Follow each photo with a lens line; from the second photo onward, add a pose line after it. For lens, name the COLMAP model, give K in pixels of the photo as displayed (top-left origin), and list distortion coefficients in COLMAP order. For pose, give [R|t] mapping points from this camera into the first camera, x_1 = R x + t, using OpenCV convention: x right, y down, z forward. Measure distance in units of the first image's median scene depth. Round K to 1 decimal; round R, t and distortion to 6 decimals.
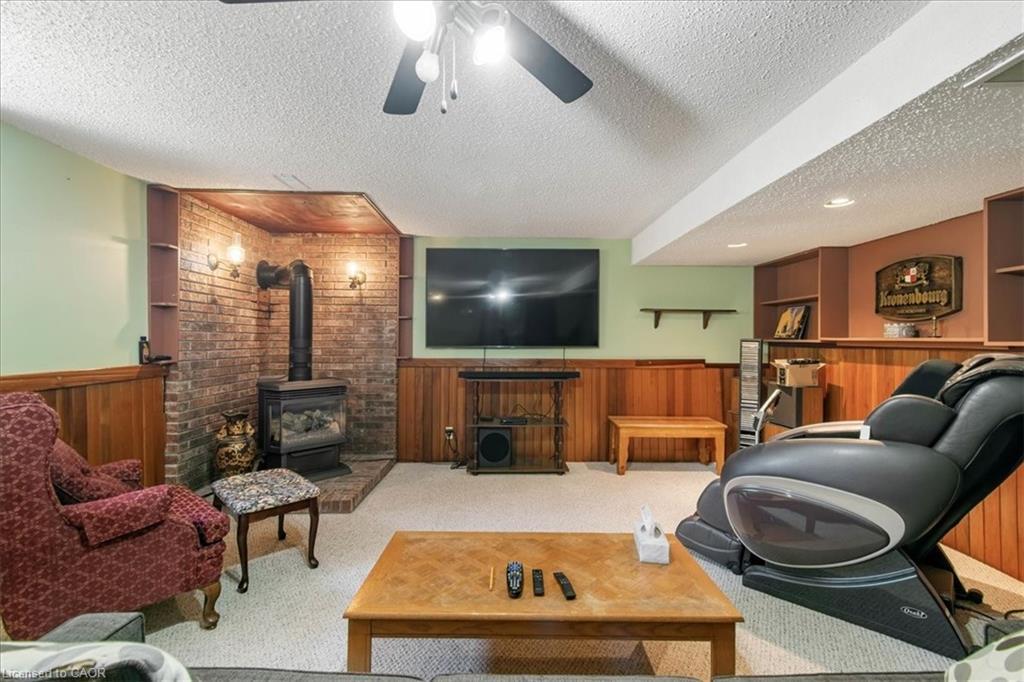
lens RADIAL K [[459.6, 0, 512.4], [0, 459.6, 339.0], [0, 0, 1]] dist [0.000793, 0.000059]
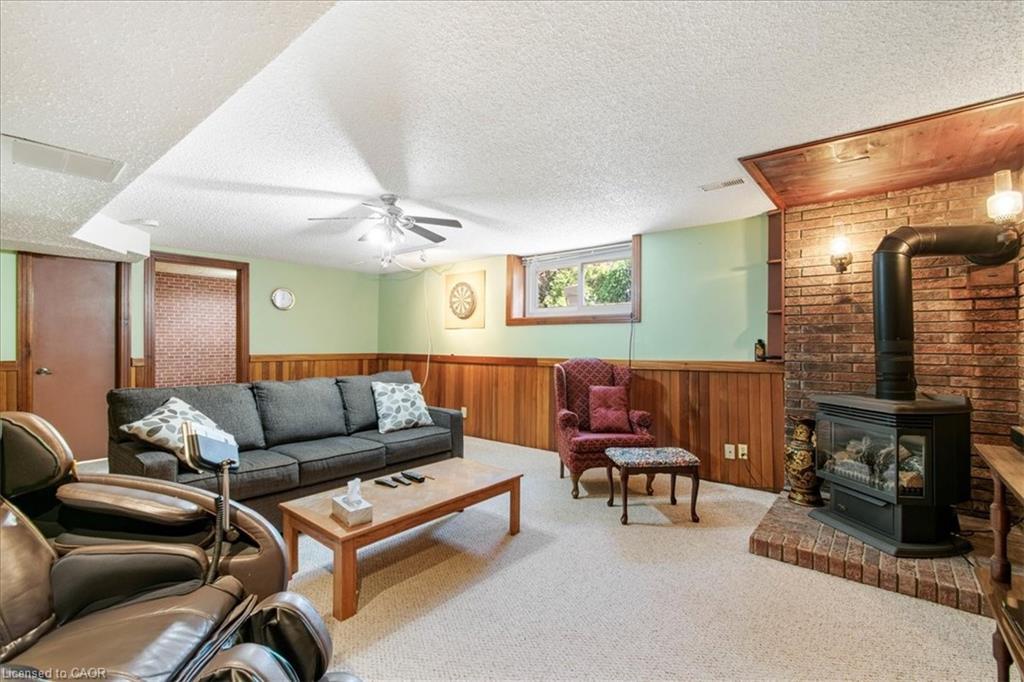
lens RADIAL K [[459.6, 0, 514.3], [0, 459.6, 340.6], [0, 0, 1]] dist [0.000793, 0.000059]
pose [[-0.634110, -0.009078, -0.773190, 0.528017], [-0.003248, 0.999954, -0.009077, 0.010572], [0.773236, -0.003244, -0.634110, 1.149545]]
